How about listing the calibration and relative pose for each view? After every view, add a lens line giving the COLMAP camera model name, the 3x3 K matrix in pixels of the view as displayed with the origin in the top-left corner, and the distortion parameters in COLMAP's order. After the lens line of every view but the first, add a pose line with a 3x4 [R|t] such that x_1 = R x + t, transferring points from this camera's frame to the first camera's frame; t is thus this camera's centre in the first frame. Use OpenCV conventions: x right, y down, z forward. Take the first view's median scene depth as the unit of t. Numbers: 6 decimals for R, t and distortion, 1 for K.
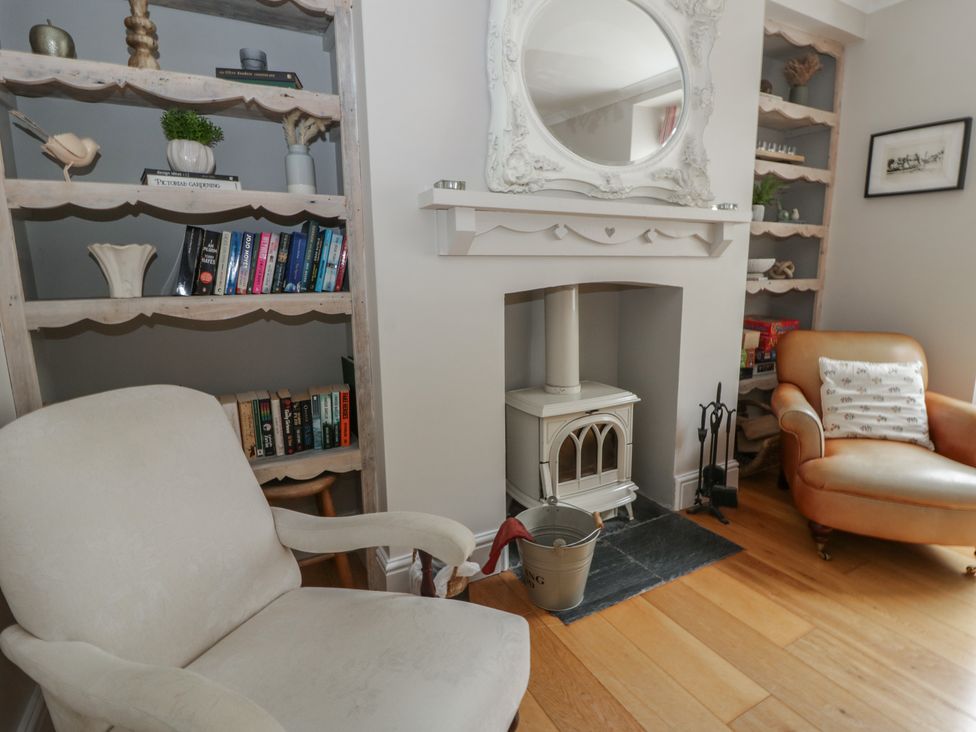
lens RADIAL K [[521.4, 0, 488.0], [0, 521.4, 366.0], [0, 0, 1]] dist [0.029474, -0.034099]
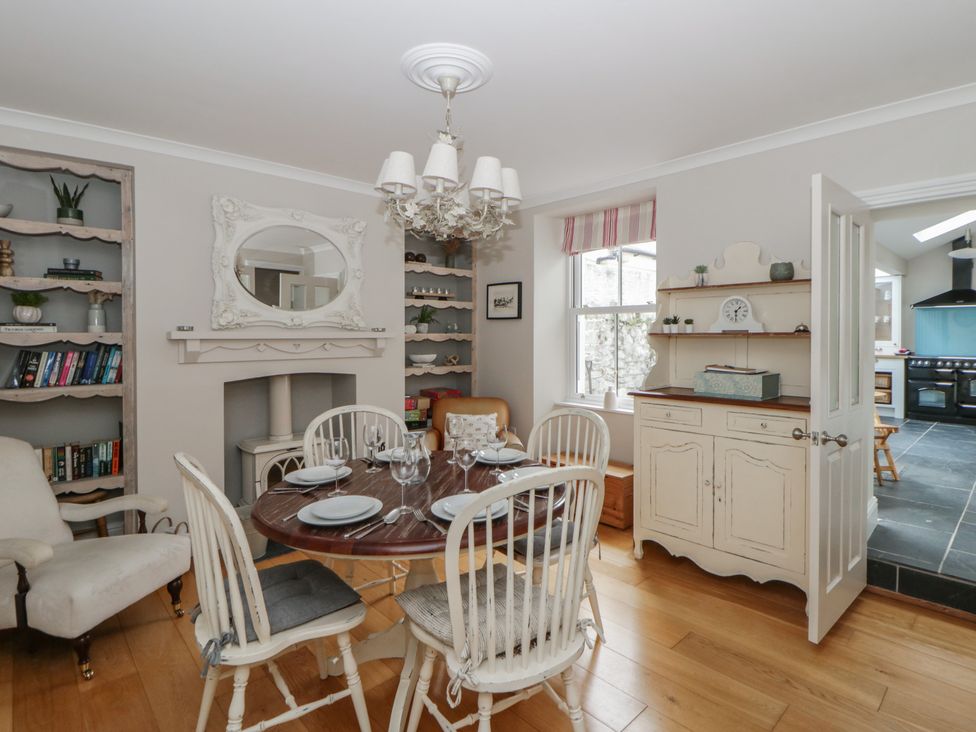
lens RADIAL K [[504.0, 0, 489.4], [0, 504.0, 342.4], [0, 0, 1]] dist [0.002416, -0.013771]
pose [[0.963528, 0.004168, 0.267574, 0.480916], [0.042531, 0.984785, -0.168493, 0.061626], [-0.264205, 0.173728, 0.948691, -0.979024]]
